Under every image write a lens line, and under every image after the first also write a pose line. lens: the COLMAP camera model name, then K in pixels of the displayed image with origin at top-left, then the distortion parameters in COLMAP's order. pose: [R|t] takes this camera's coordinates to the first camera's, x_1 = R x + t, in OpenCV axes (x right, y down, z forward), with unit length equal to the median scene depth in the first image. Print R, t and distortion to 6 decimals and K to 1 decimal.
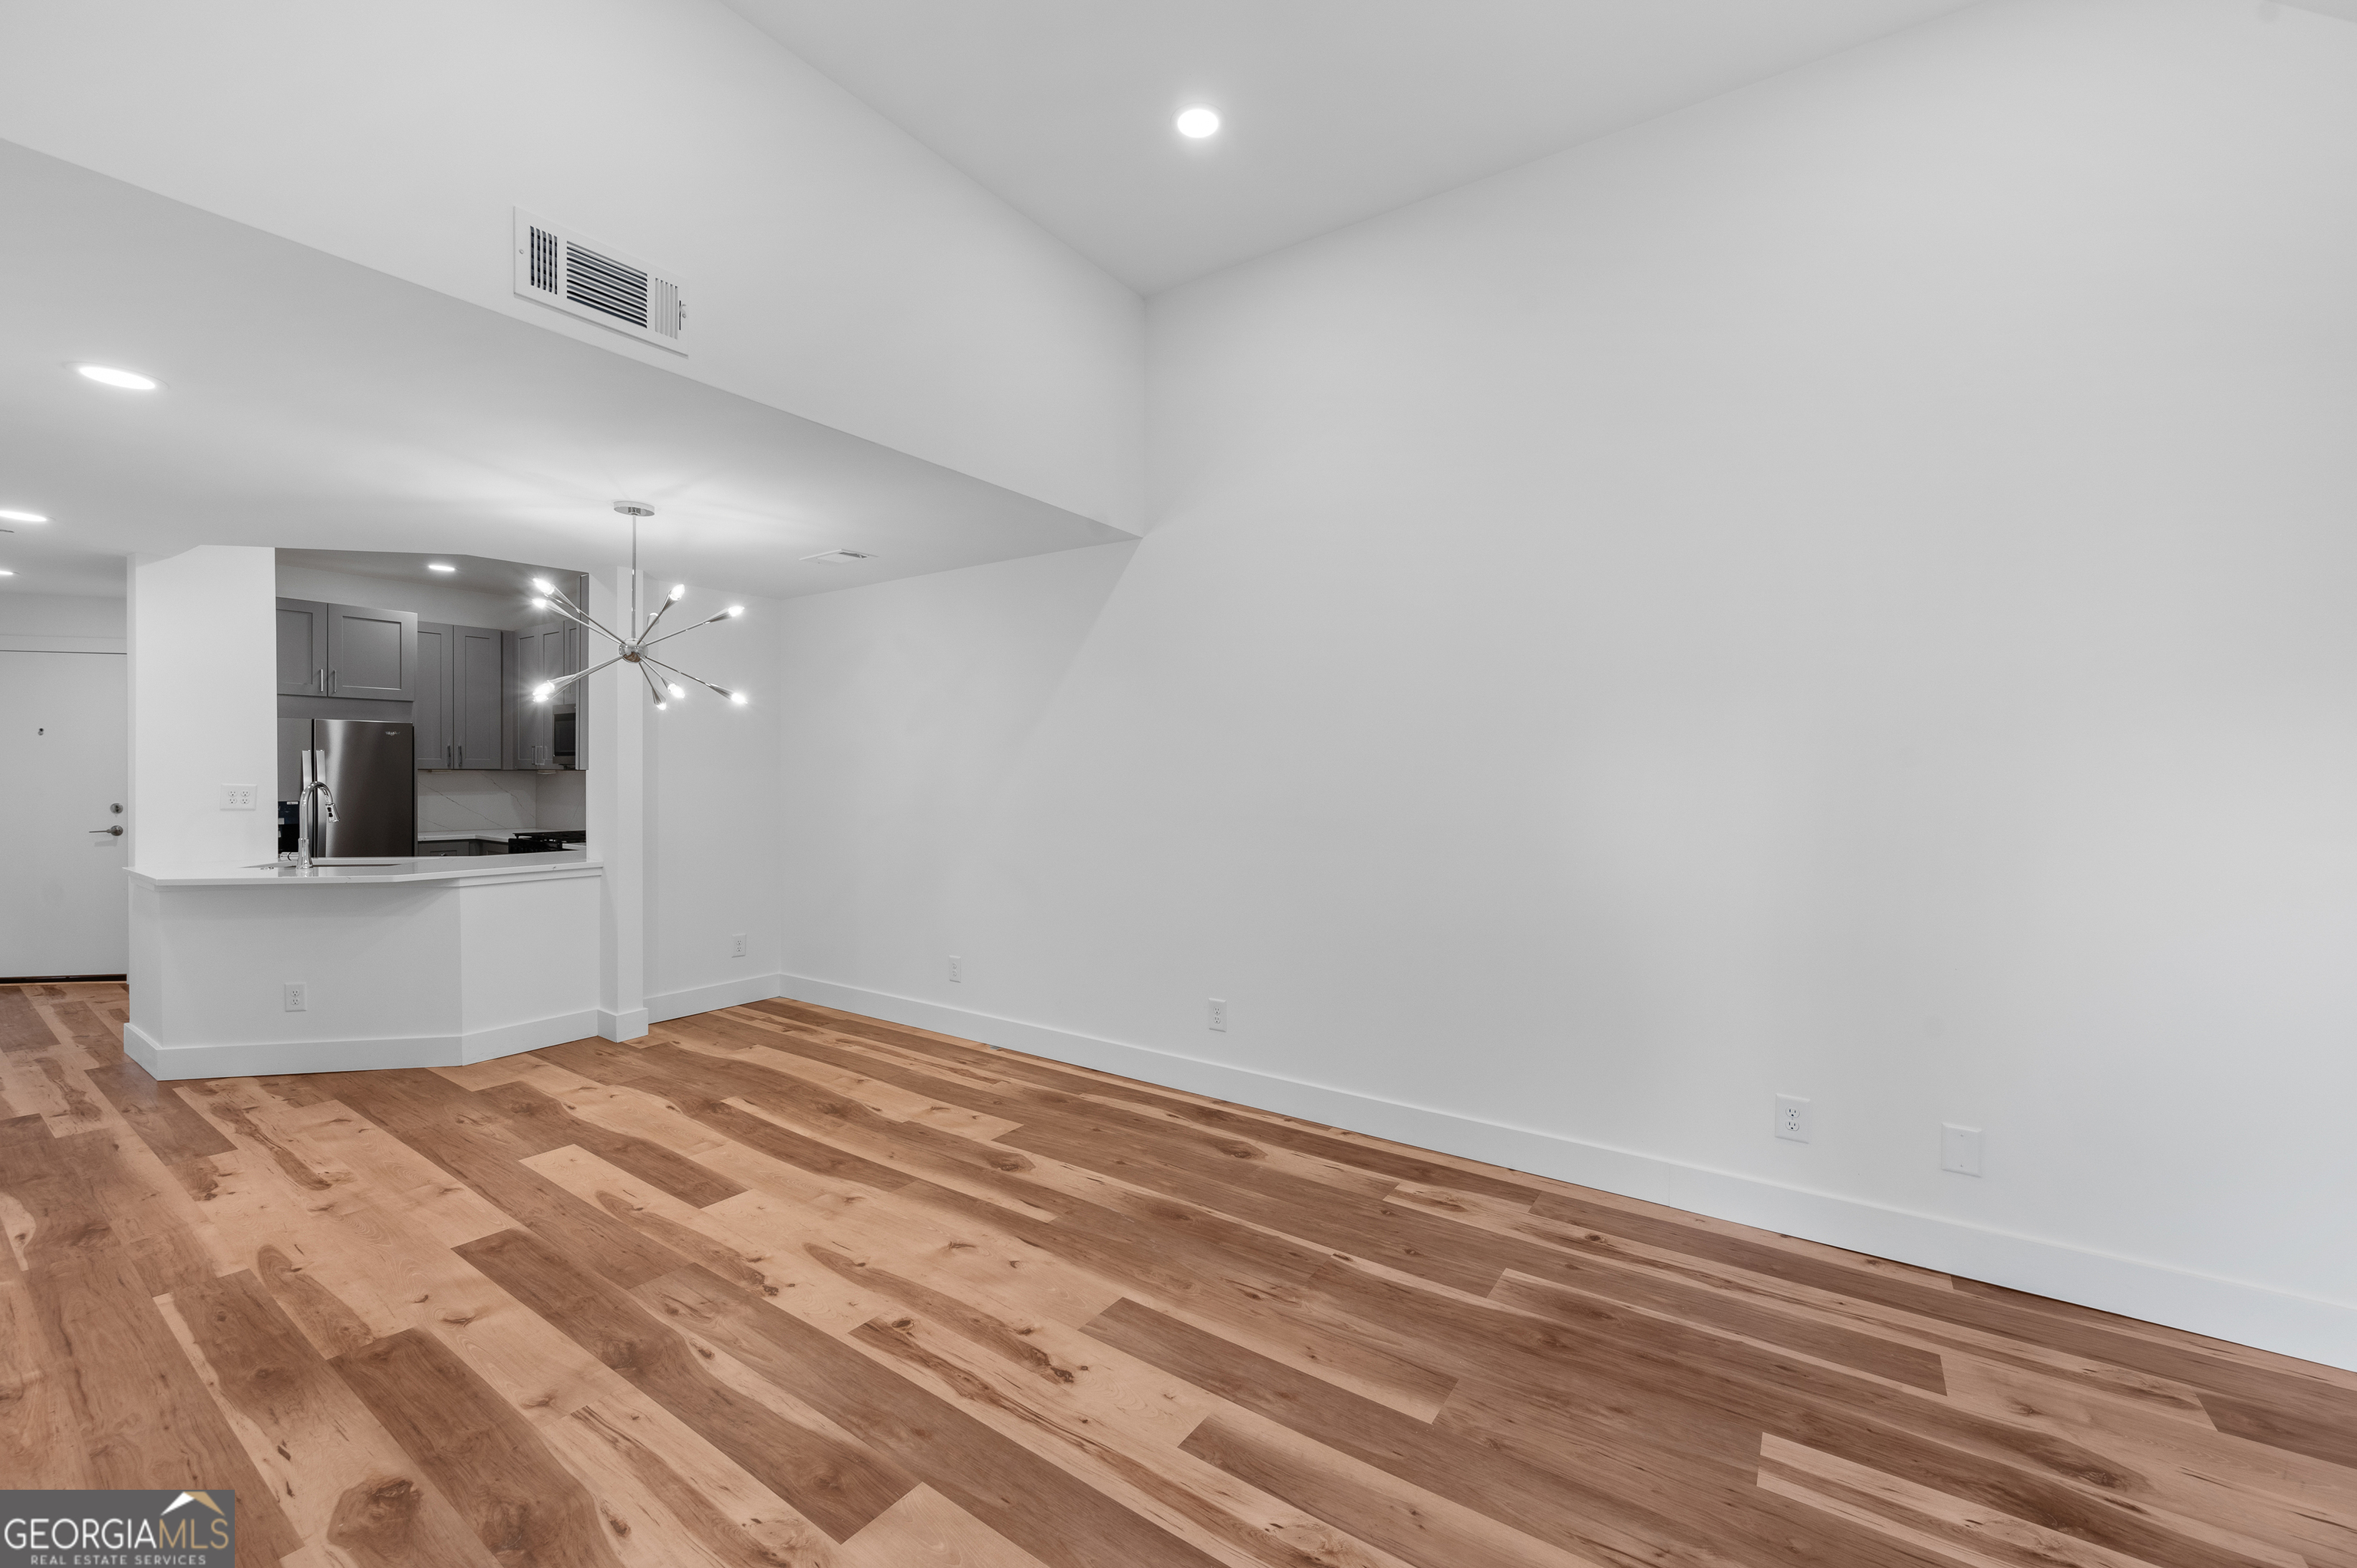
lens RADIAL K [[940.7, 0, 1181.5], [0, 940.7, 784.2], [0, 0, 1]] dist [-0.002556, 0.001003]
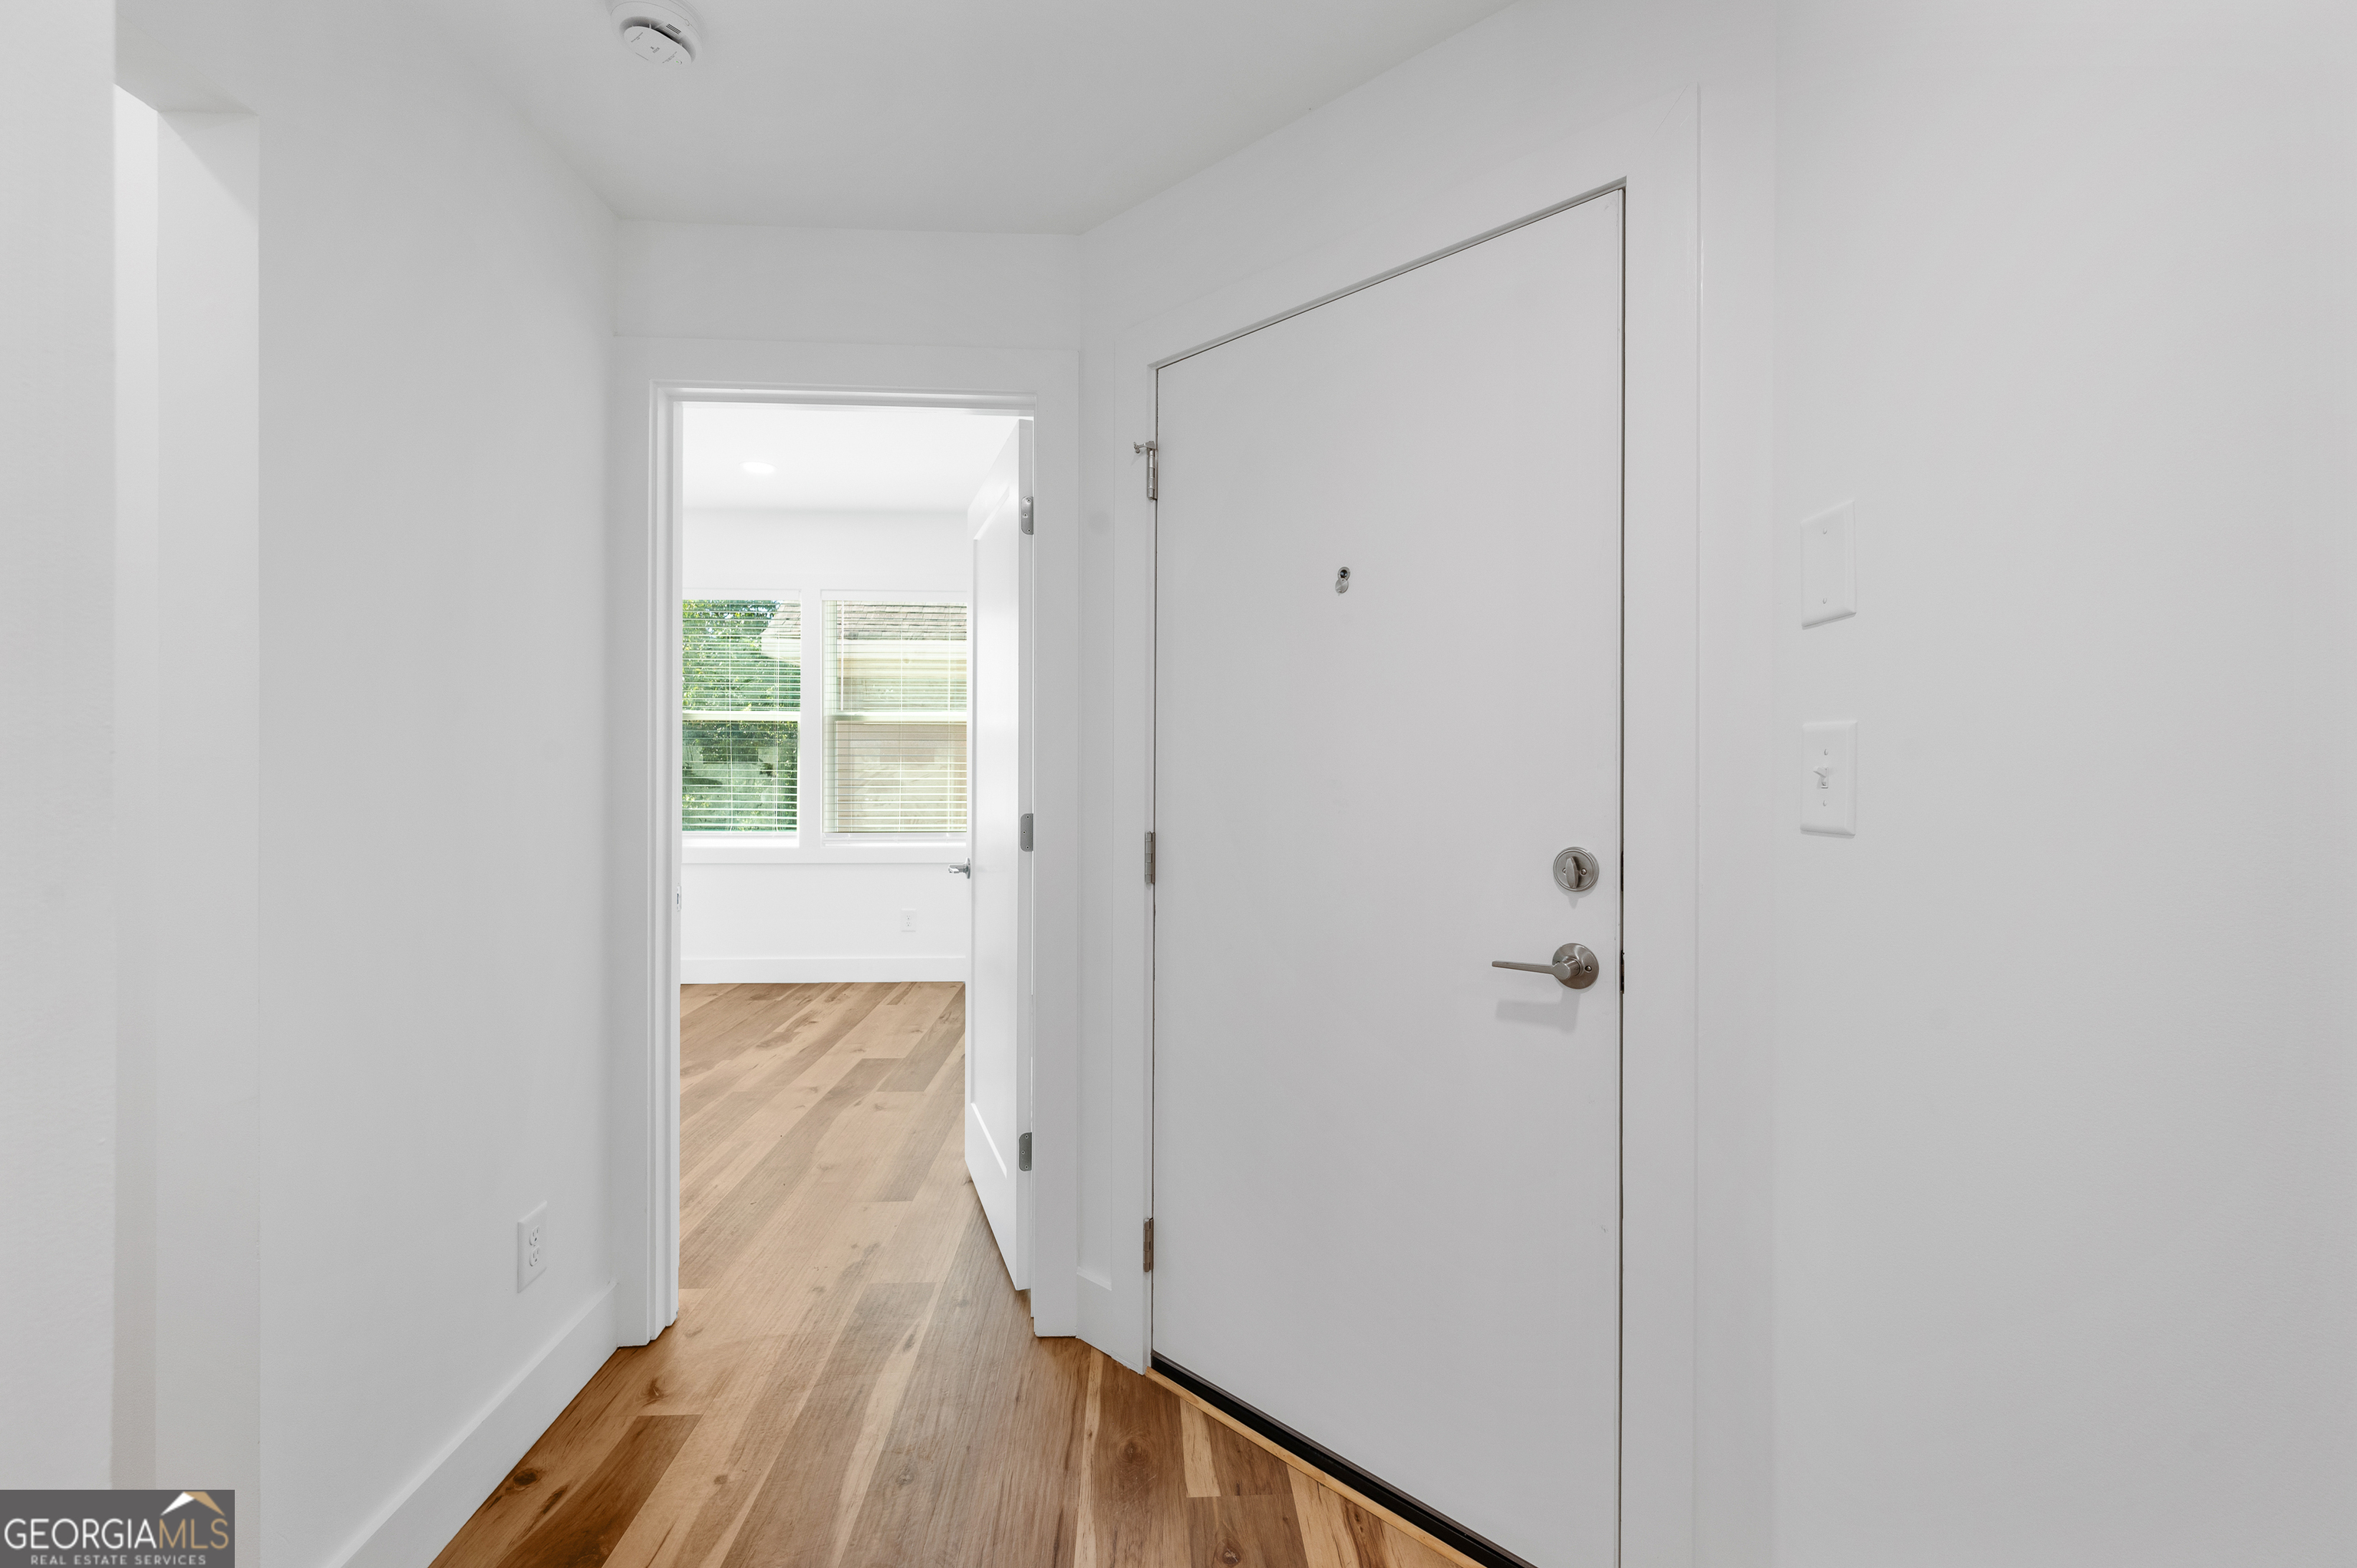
lens RADIAL K [[940.7, 0, 1171.2], [0, 940.7, 759.7], [0, 0, 1]] dist [-0.002556, 0.001003]
pose [[0.595926, -0.017515, -0.802849, -1.681062], [-0.004488, 0.999674, -0.025140, 0.009288], [0.803027, 0.018585, 0.595653, 1.309019]]
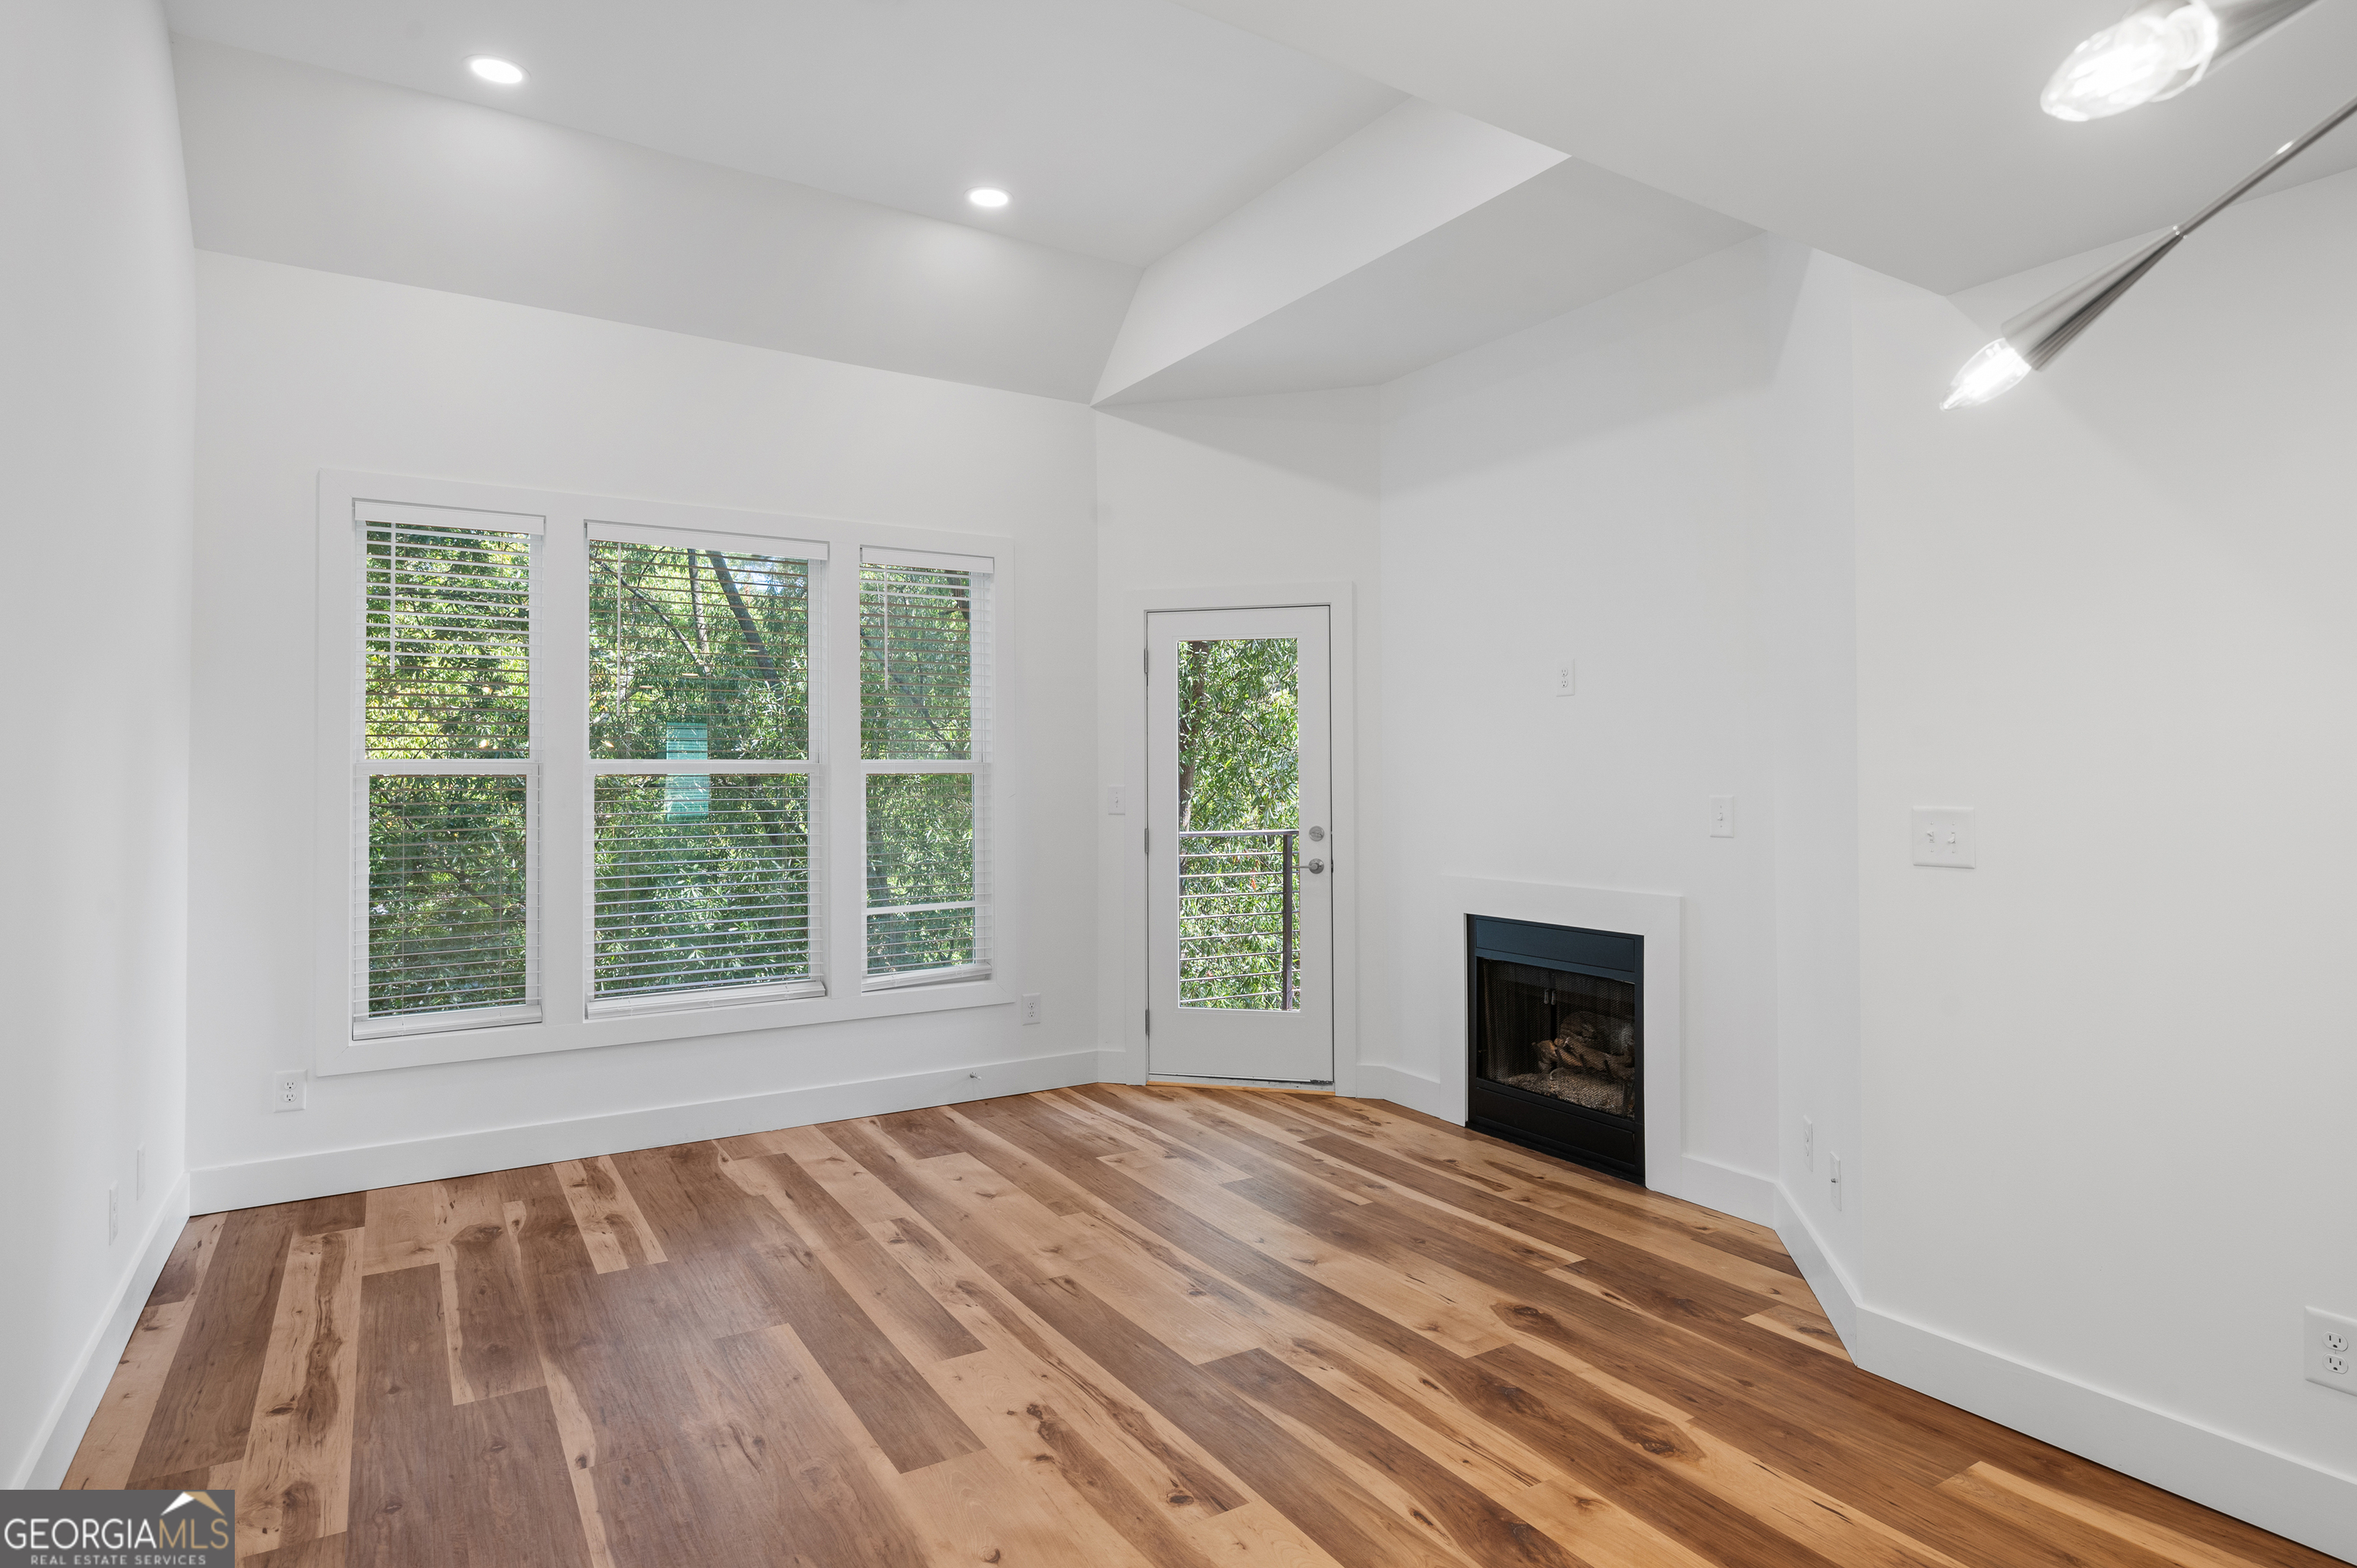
lens RADIAL K [[1293.1, 0, 1165.5], [0, 1293.1, 772.1], [0, 0, 1]] dist [0.004316, -0.002112]
pose [[-0.909378, 0.000106, 0.415970, -0.488748], [0.004378, 0.999947, 0.009318, -0.013700], [-0.415947, 0.010295, -0.909330, 1.322518]]
